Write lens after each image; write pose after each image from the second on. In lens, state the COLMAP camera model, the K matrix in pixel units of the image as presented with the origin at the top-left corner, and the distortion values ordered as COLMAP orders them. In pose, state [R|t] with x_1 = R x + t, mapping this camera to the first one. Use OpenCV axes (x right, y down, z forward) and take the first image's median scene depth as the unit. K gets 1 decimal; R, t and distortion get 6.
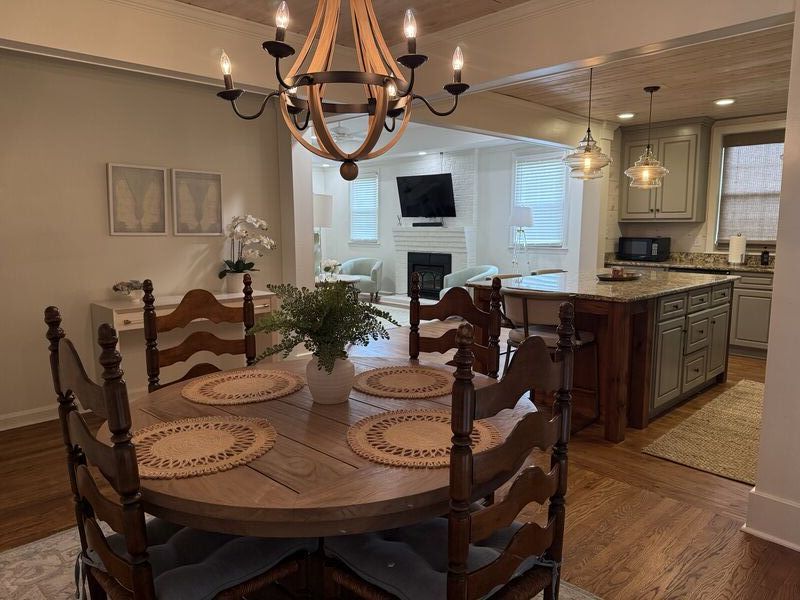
lens RADIAL K [[561.6, 0, 401.7], [0, 561.6, 297.7], [0, 0, 1]] dist [0.057368, -0.059364]
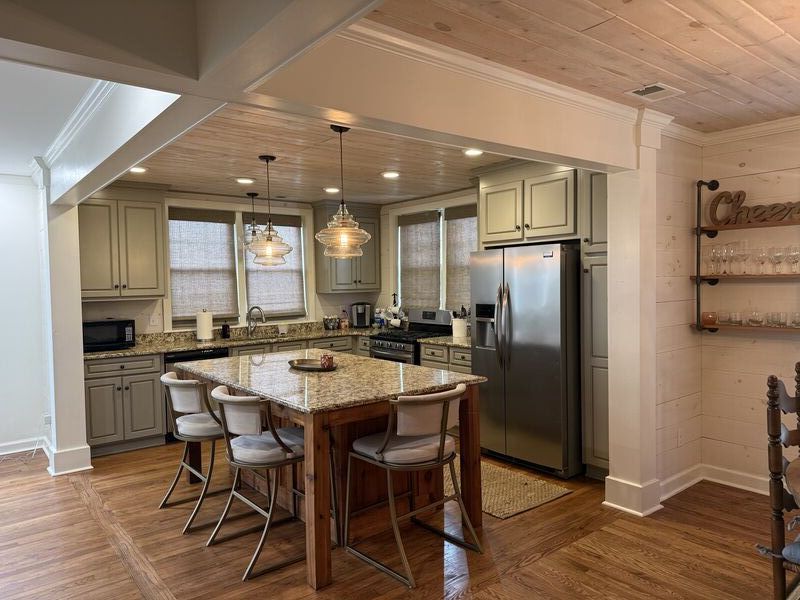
lens RADIAL K [[561.6, 0, 404.0], [0, 561.6, 297.8], [0, 0, 1]] dist [0.057368, -0.059364]
pose [[0.117057, -0.034864, 0.992513, -0.331910], [0.151458, 0.988320, 0.016854, -0.094323], [-0.981508, 0.148352, 0.120970, 0.528564]]
